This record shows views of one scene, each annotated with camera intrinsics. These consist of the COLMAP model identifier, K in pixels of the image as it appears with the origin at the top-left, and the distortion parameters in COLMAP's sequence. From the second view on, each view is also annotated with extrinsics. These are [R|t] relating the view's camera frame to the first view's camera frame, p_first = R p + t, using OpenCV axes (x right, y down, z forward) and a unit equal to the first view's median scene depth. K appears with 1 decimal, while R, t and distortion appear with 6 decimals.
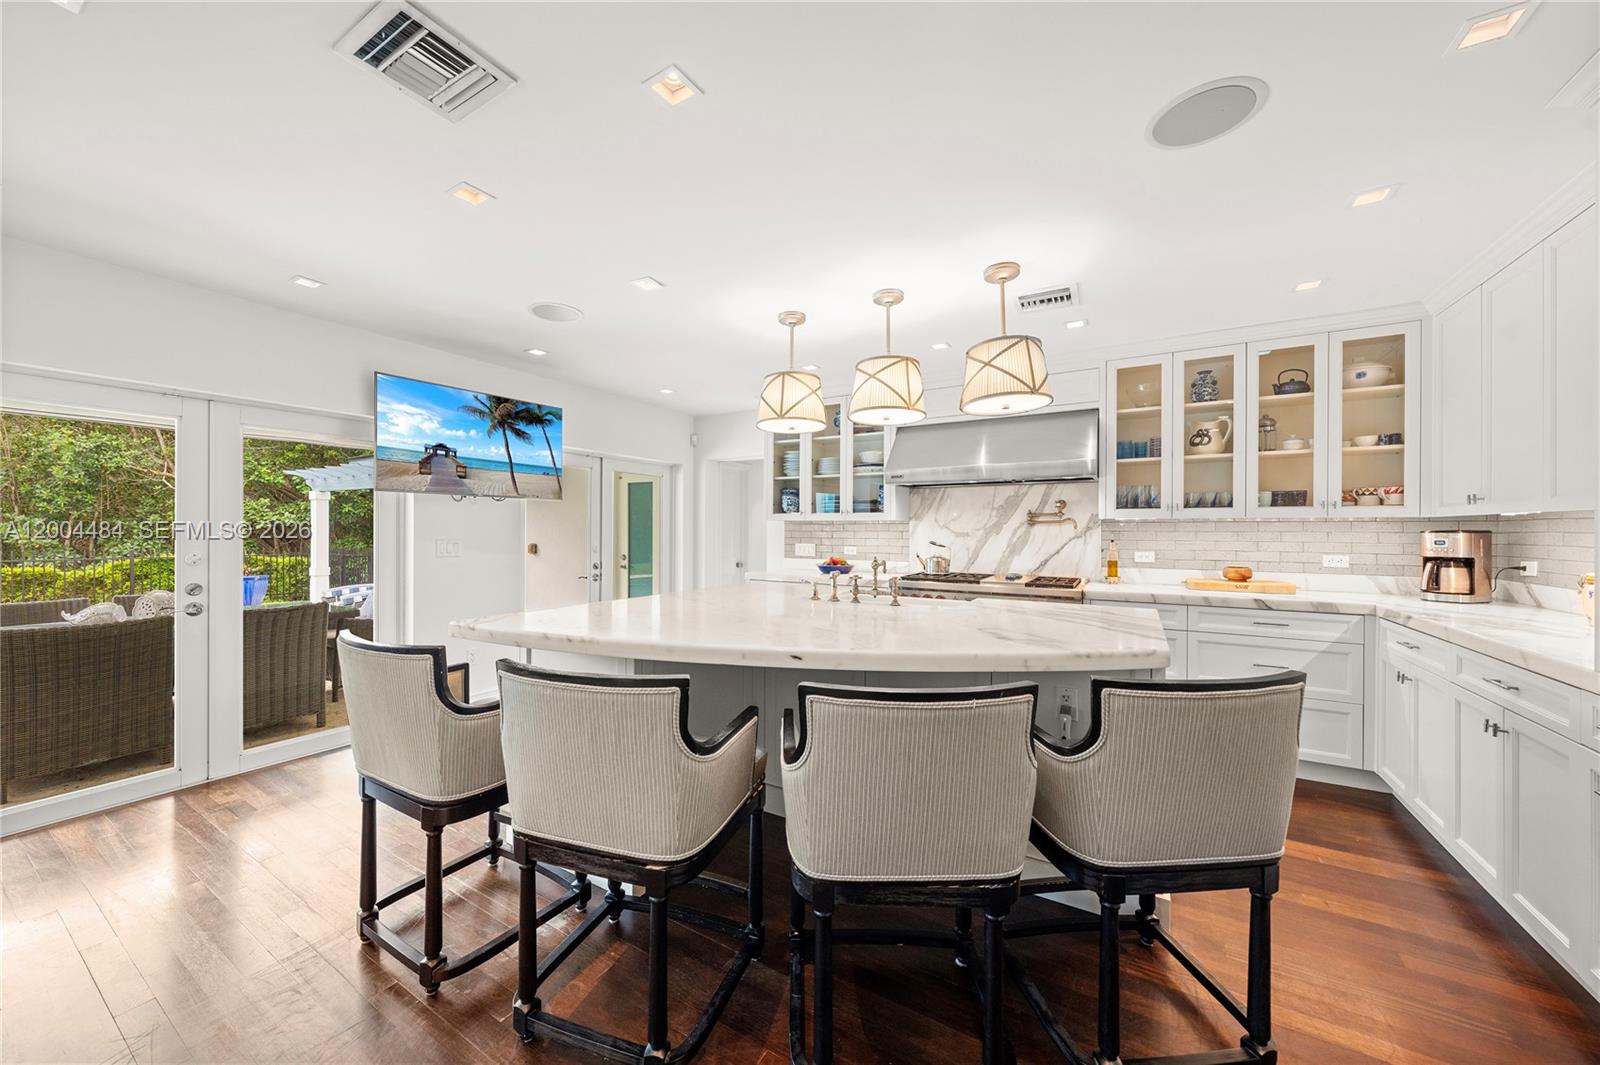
lens RADIAL K [[578.3, 0, 787.8], [0, 578.3, 529.6], [0, 0, 1]] dist [0.000359, 0.000057]
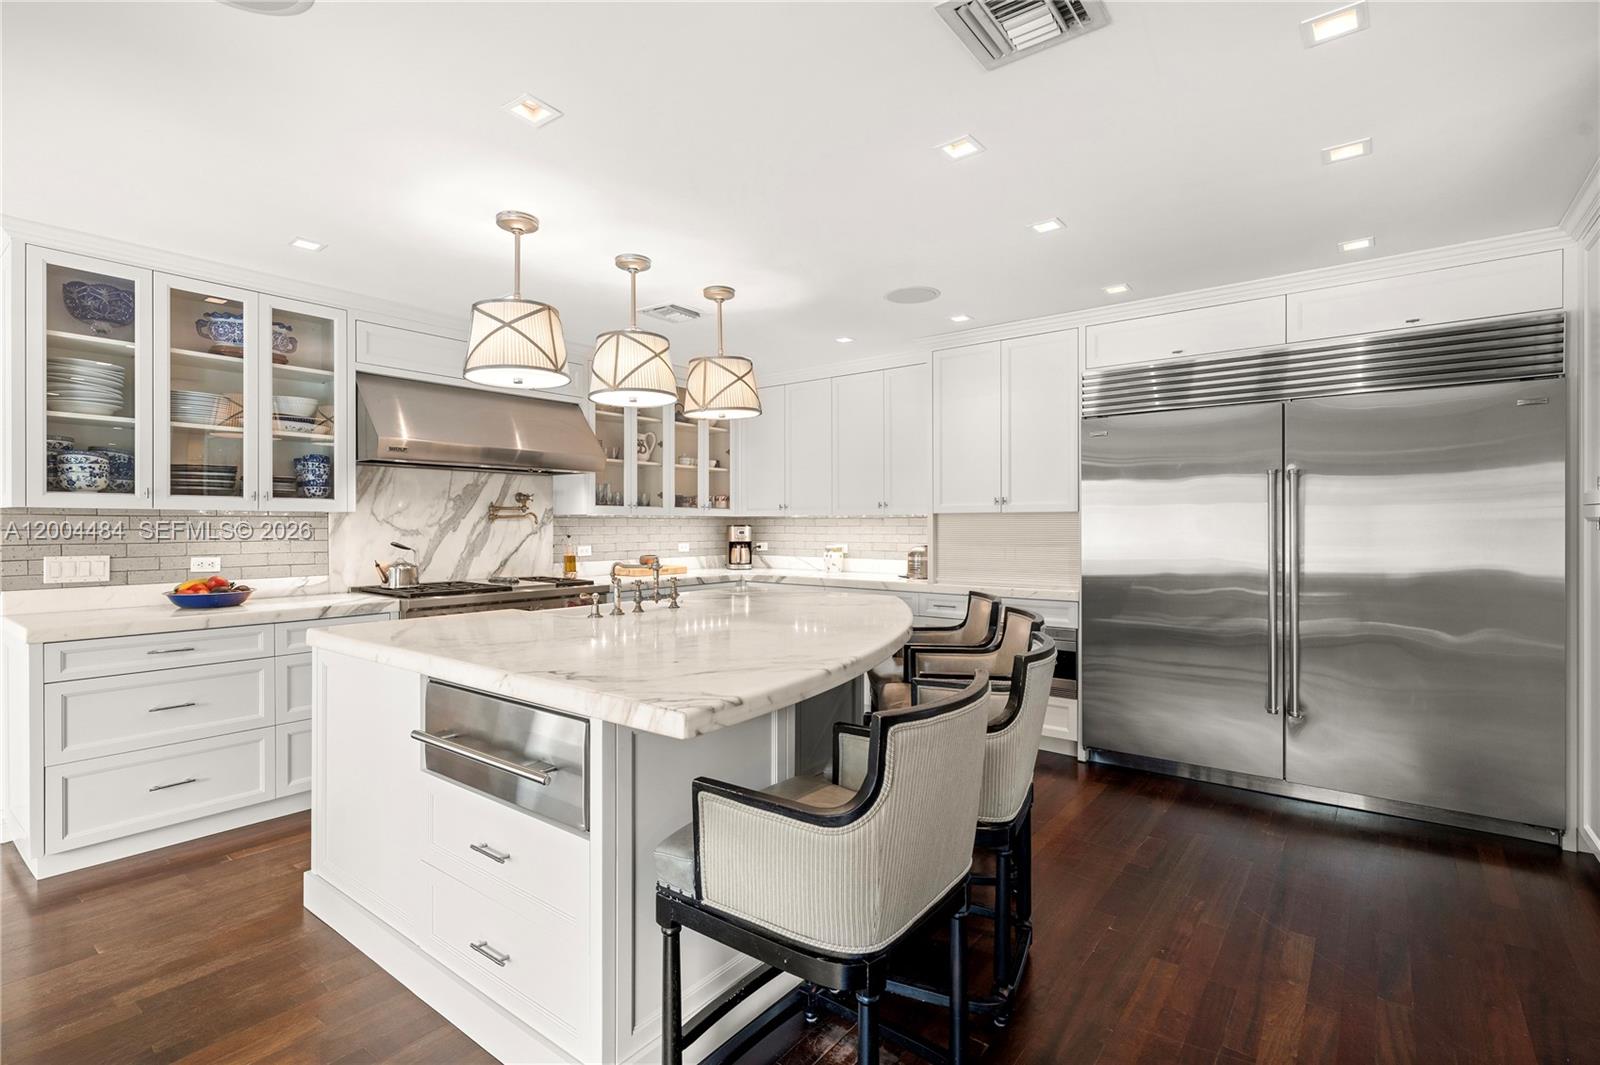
lens RADIAL K [[766.1, 0, 795.6], [0, 766.1, 530.5], [0, 0, 1]] dist [0.001018, -0.000430]
pose [[0.099509, -0.011453, 0.994971, -0.691944], [-0.000491, 0.999933, 0.011560, -0.005795], [-0.995037, -0.001639, 0.099496, 0.455326]]
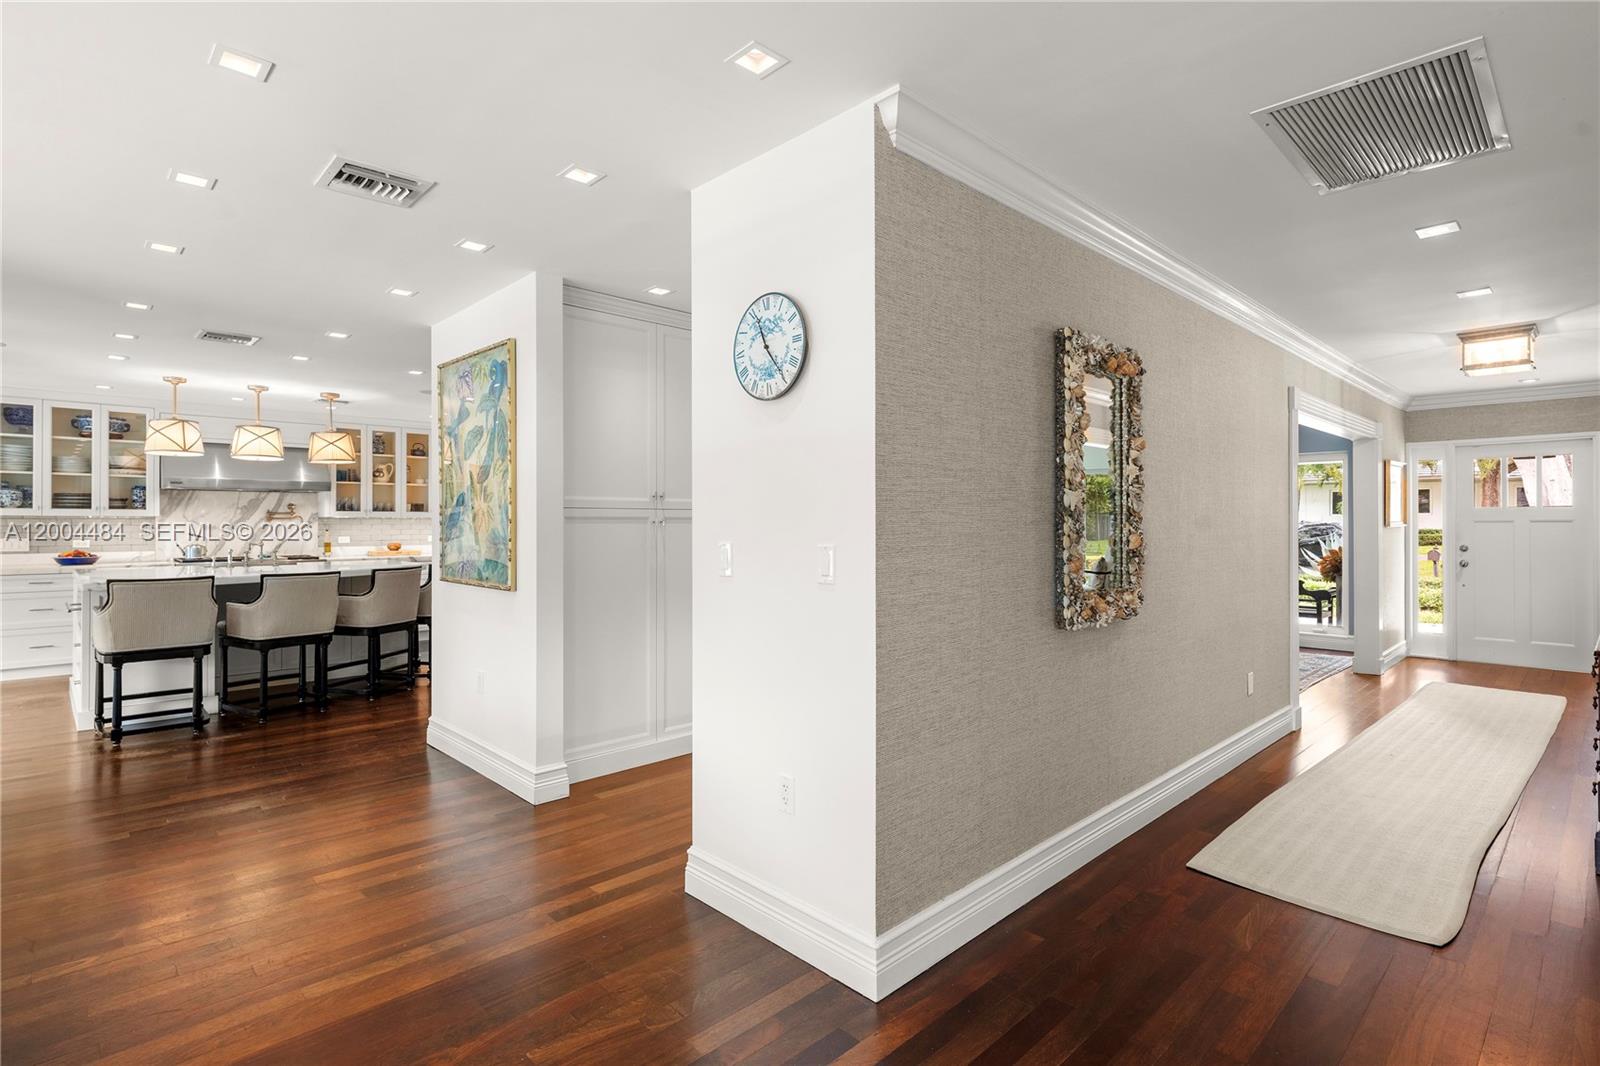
lens RADIAL K [[786.2, 0, 796.1], [0, 786.2, 527.5], [0, 0, 1]] dist [-0.012703, -0.000111]
pose [[0.247352, -0.004148, 0.968917, -1.174262], [0.008841, 0.999959, 0.002024, 0.017919], [-0.968885, 0.008065, 0.247378, -0.769816]]
